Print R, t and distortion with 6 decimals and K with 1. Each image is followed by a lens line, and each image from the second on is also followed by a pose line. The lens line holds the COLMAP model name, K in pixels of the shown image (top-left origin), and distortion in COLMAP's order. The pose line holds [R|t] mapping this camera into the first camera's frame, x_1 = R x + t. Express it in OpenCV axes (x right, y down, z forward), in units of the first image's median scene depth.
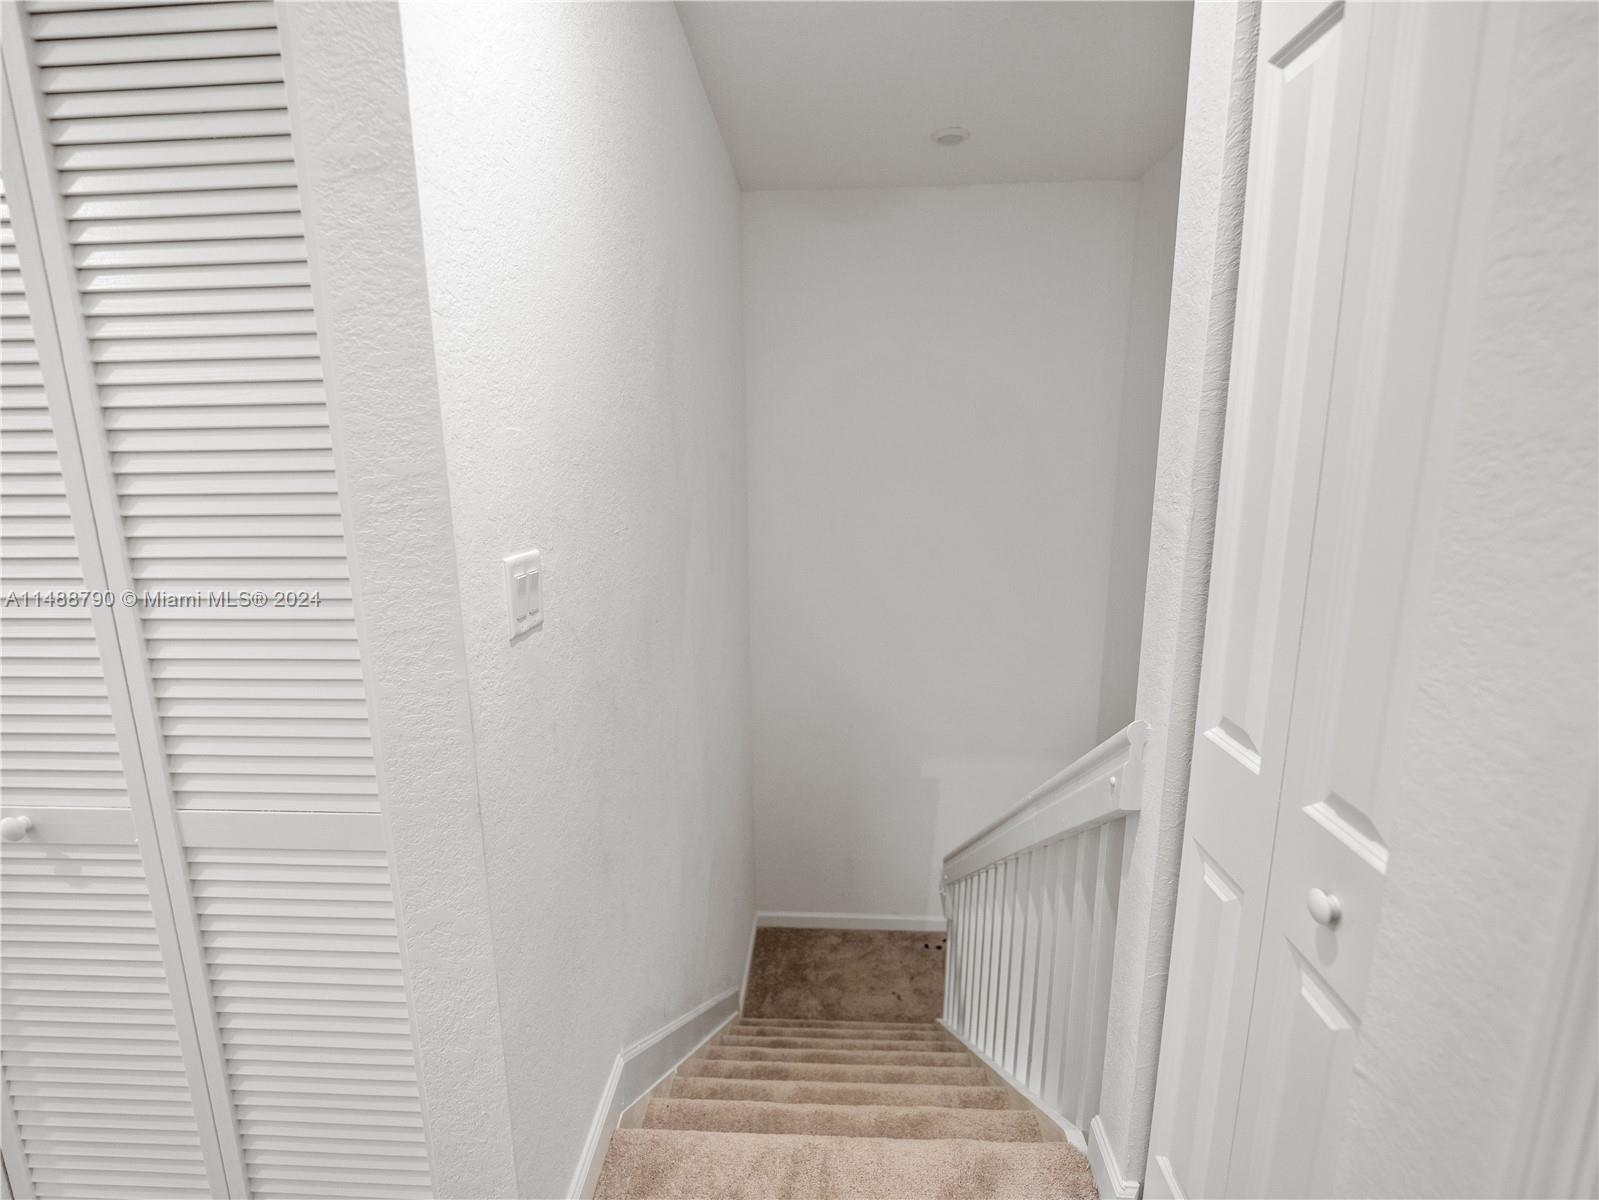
lens RADIAL K [[740.0, 0, 797.8], [0, 740.0, 605.0], [0, 0, 1]] dist [-0.000392, -0.001850]
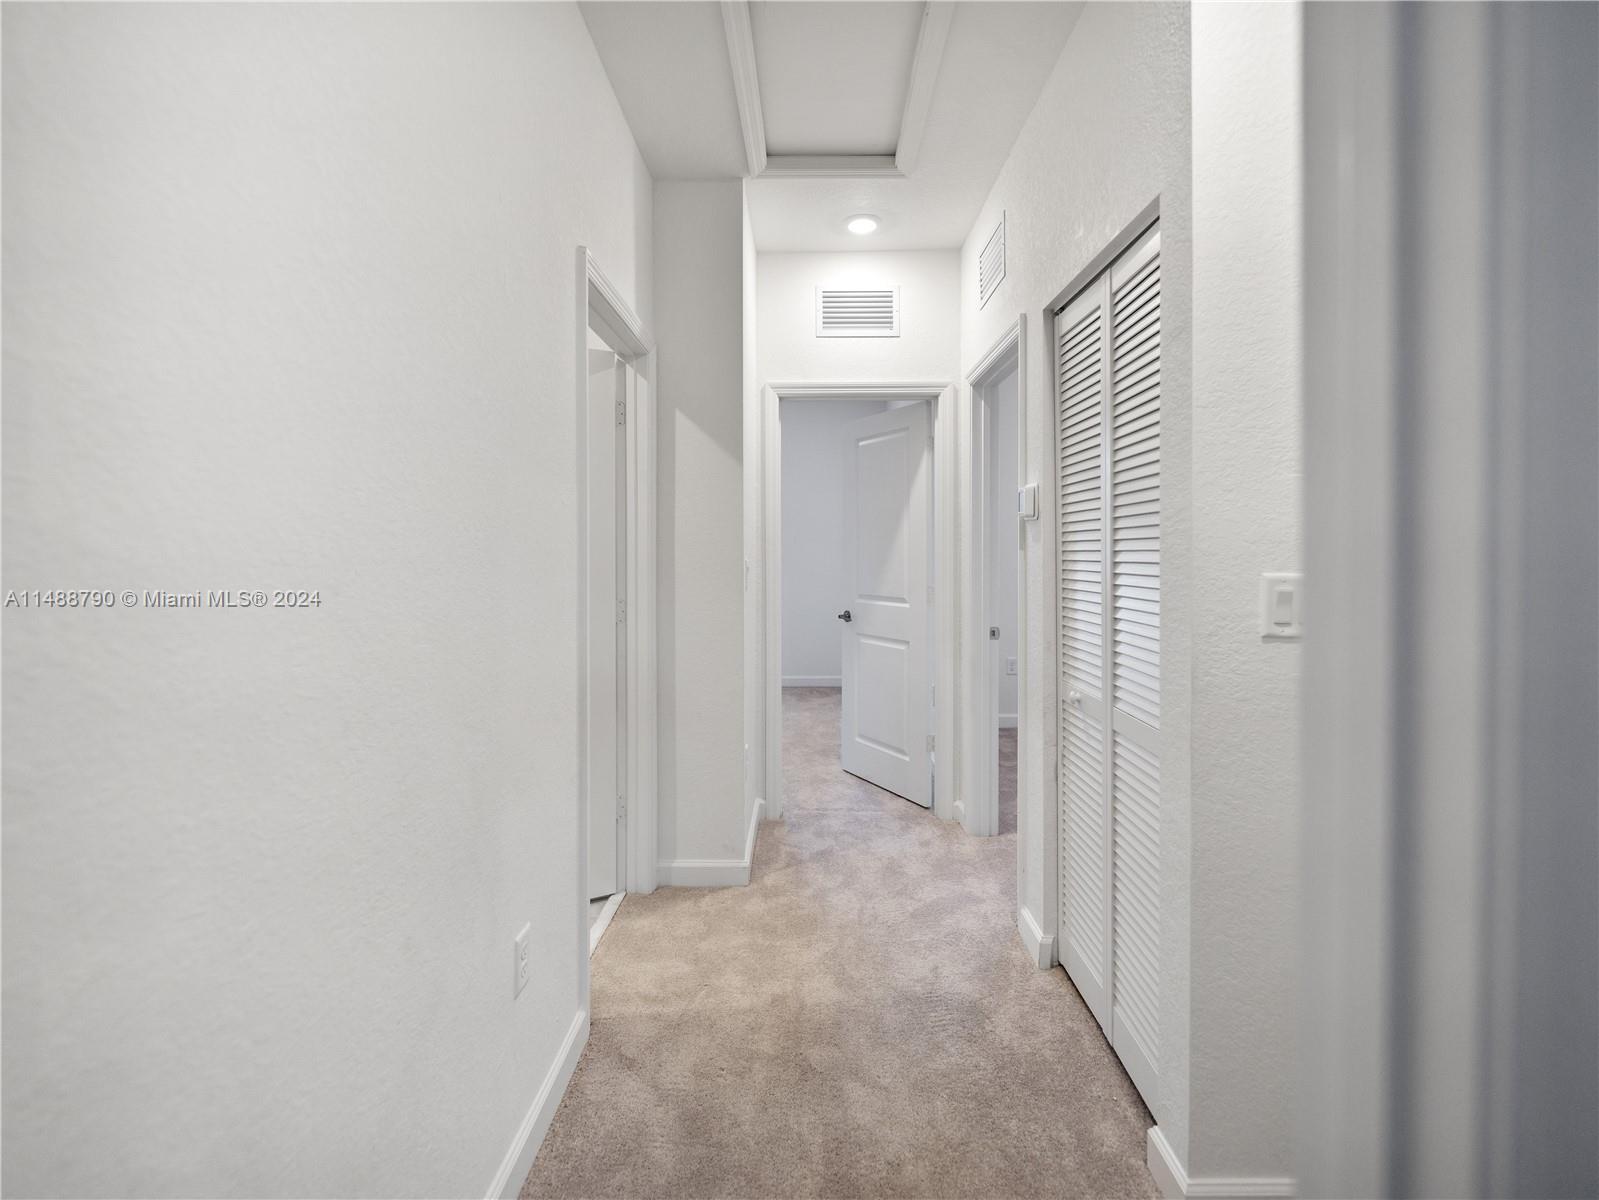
lens RADIAL K [[740.0, 0, 802.6], [0, 740.0, 593.6], [0, 0, 1]] dist [-0.000392, -0.001850]
pose [[0.032760, 0.066472, -0.997250, 0.989051], [-0.200929, 0.977853, 0.058578, 0.066914], [0.979058, 0.198458, 0.045391, 0.156888]]
